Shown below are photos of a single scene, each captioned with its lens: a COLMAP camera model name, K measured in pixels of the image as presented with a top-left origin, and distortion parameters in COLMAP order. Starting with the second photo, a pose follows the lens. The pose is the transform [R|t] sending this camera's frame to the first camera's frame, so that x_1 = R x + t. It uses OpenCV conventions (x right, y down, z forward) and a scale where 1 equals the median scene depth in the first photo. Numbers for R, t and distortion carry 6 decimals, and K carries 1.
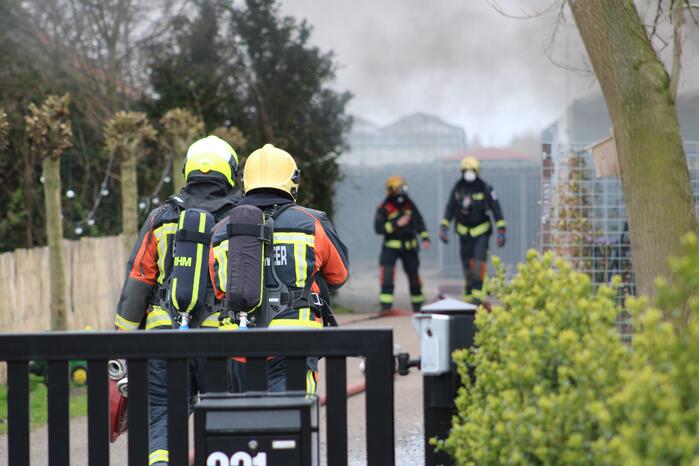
lens RADIAL K [[3118.3, 0, 350.0], [0, 3118.3, 233.0], [0, 0, 1]] dist [0.902916, -6.451709]
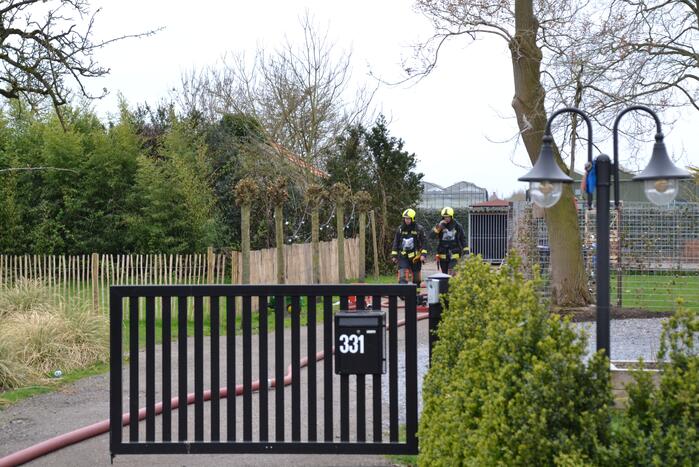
lens RADIAL K [[3113.8, 0, 349.5], [0, 3113.8, 233.5], [0, 0, 1]] dist [0.902916, -6.451709]
pose [[0.997247, 0.010628, -0.073386, 0.105668], [-0.010372, 0.999939, 0.003875, -0.013763], [0.073423, -0.003103, 0.997296, -1.077026]]
